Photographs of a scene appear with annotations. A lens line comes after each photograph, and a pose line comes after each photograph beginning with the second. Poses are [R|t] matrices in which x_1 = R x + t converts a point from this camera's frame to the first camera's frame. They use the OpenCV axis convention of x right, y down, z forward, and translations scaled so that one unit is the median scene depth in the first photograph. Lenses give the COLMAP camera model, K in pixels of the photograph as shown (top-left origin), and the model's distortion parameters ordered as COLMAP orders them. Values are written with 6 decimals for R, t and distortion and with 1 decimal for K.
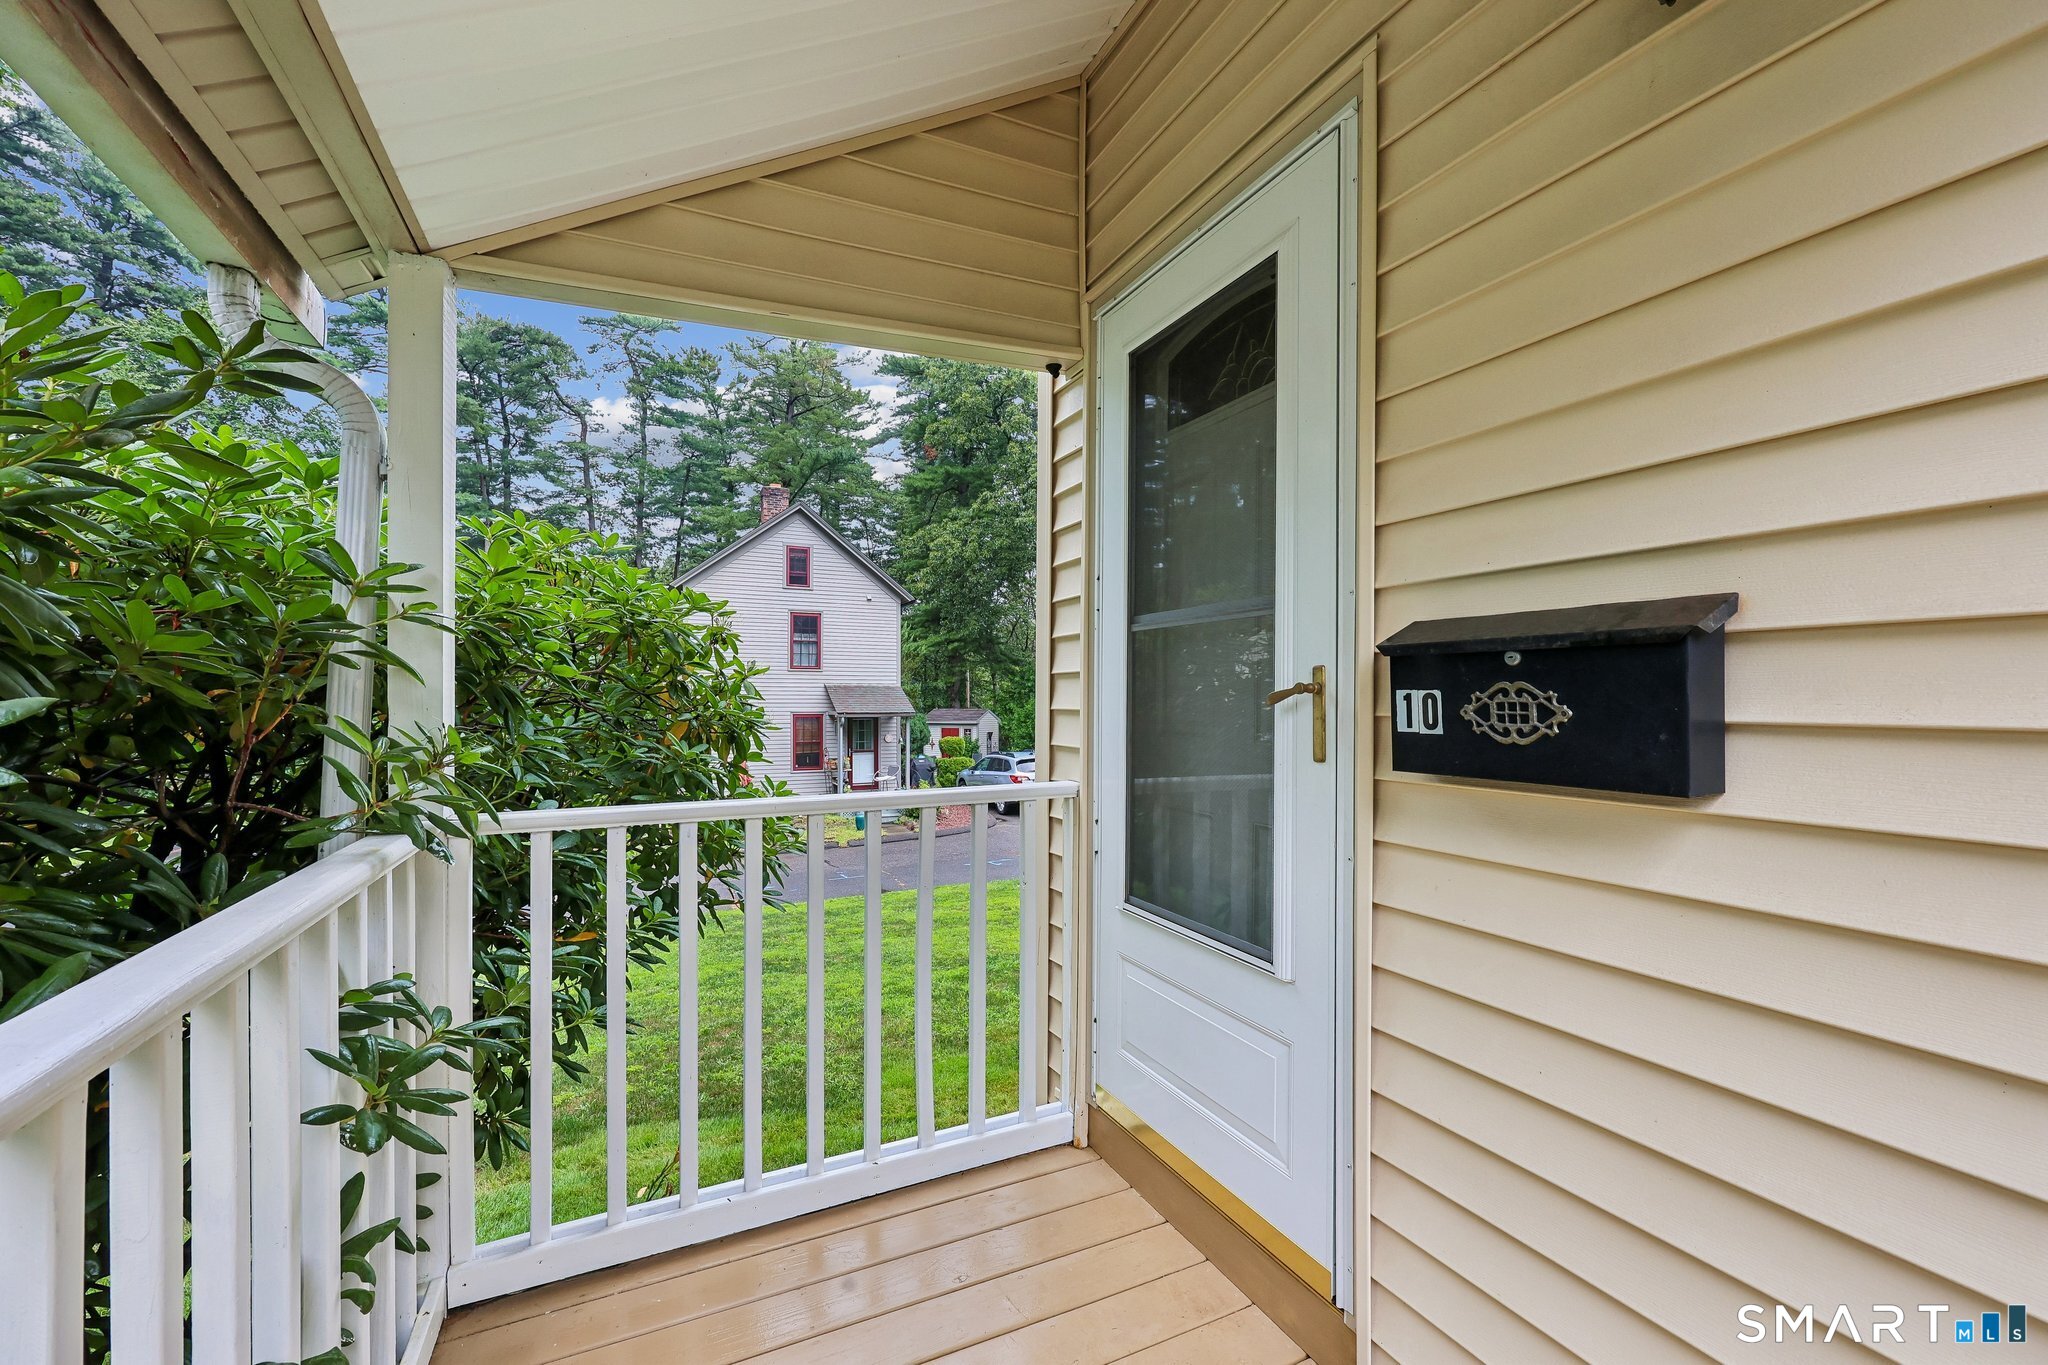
lens RADIAL K [[830.4, 0, 1014.6], [0, 830.4, 701.6], [0, 0, 1]] dist [-0.001103, -0.000020]
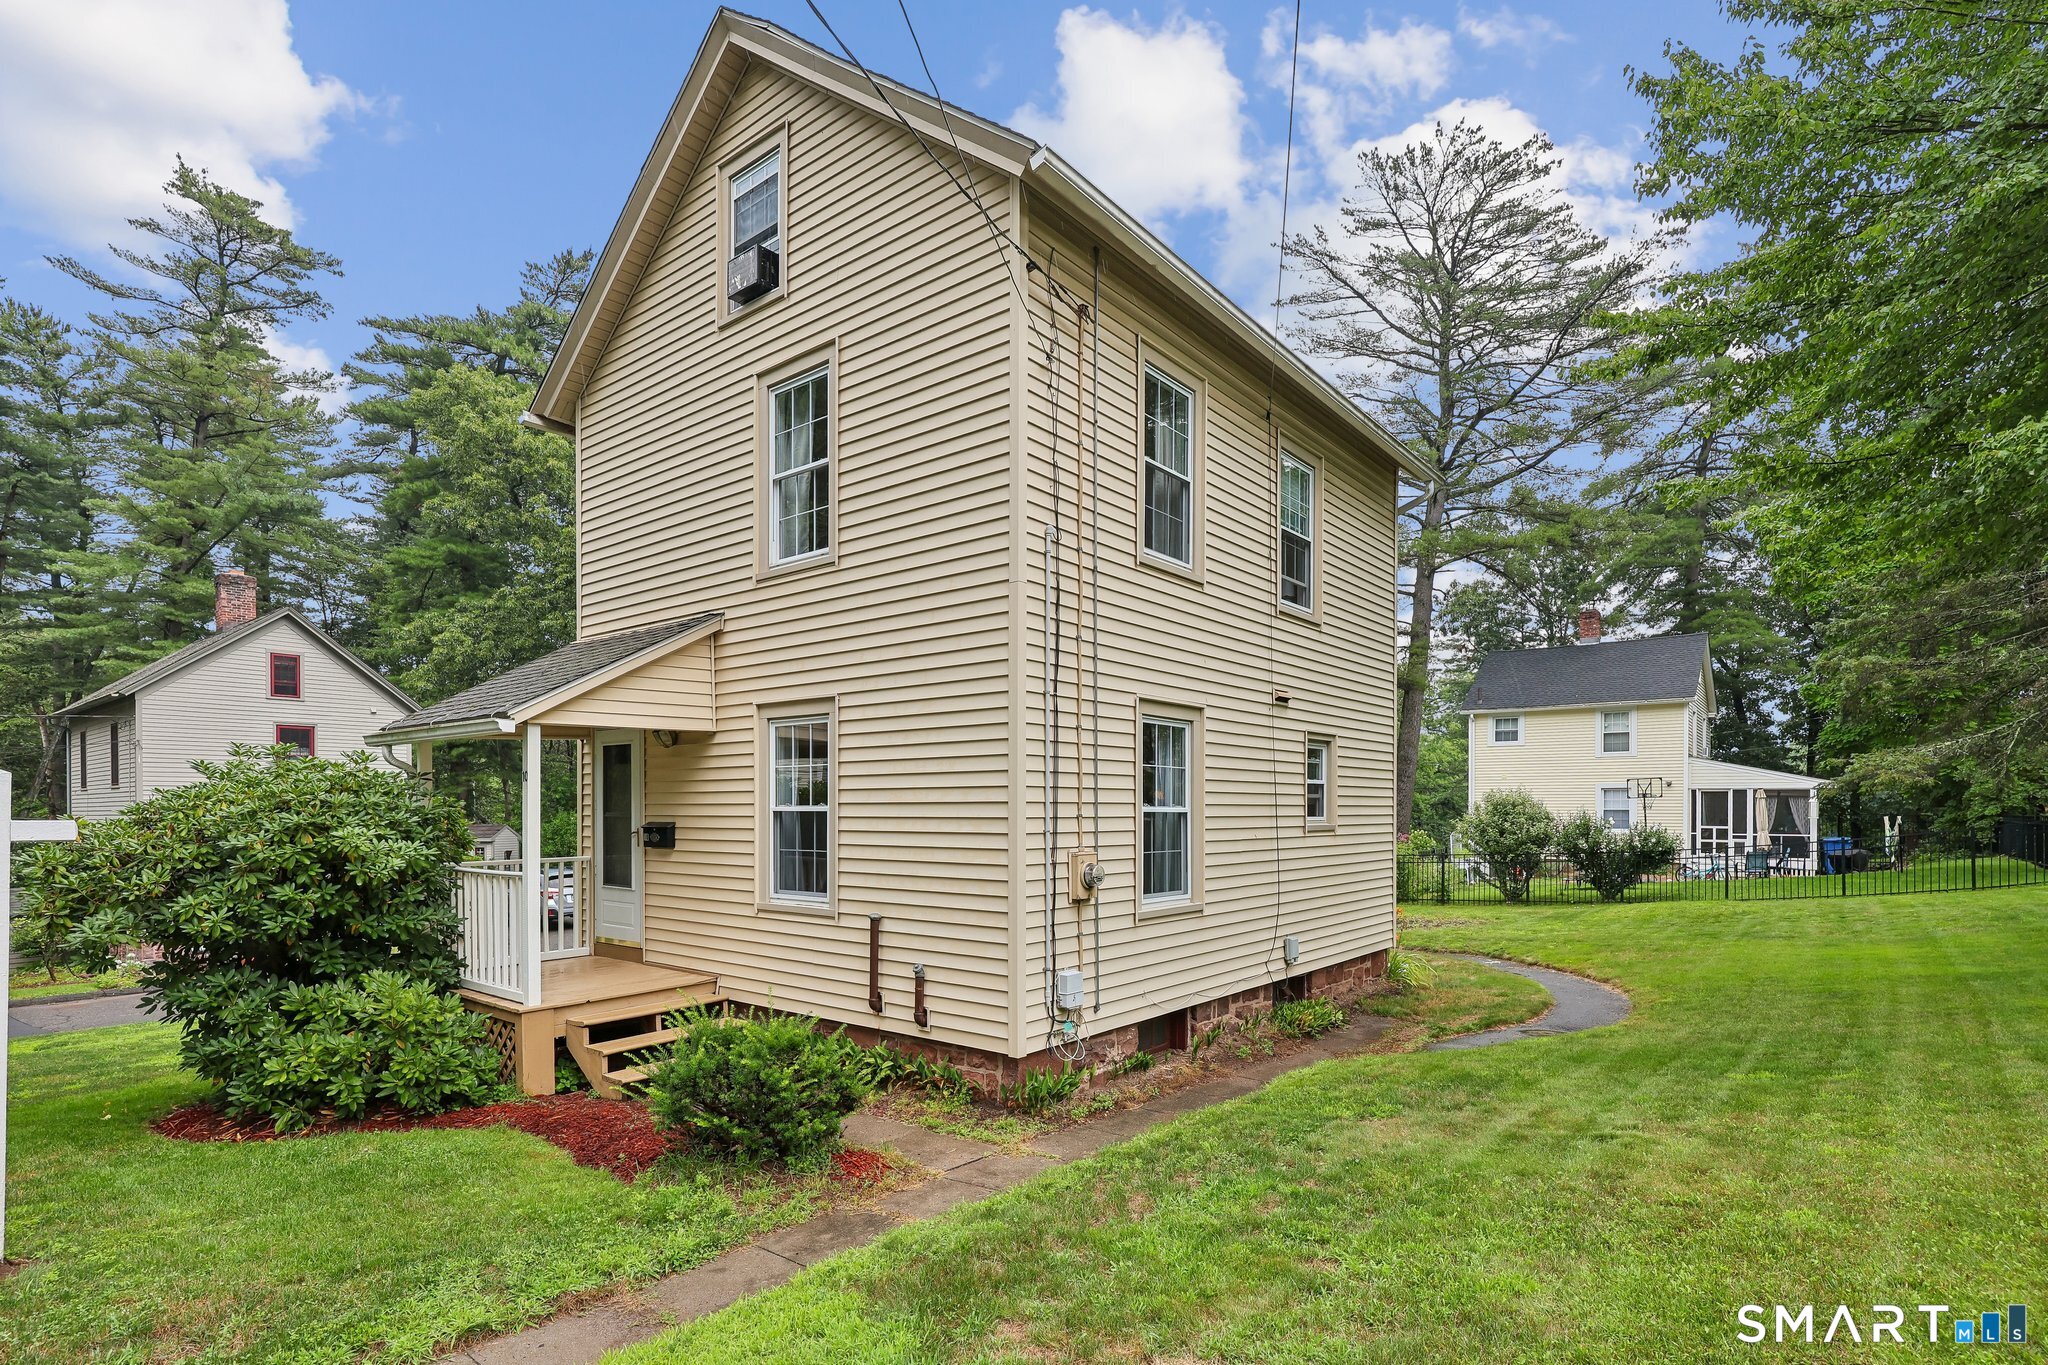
lens RADIAL K [[1023.5, 0, 1021.5], [0, 1023.5, 822.8], [0, 0, 1]] dist [0.005220, 0.000577]
pose [[0.901963, -0.007778, 0.431743, -0.015077], [0.002754, 0.999921, 0.012260, -0.009678], [-0.431804, -0.009869, 0.901913, -0.372793]]
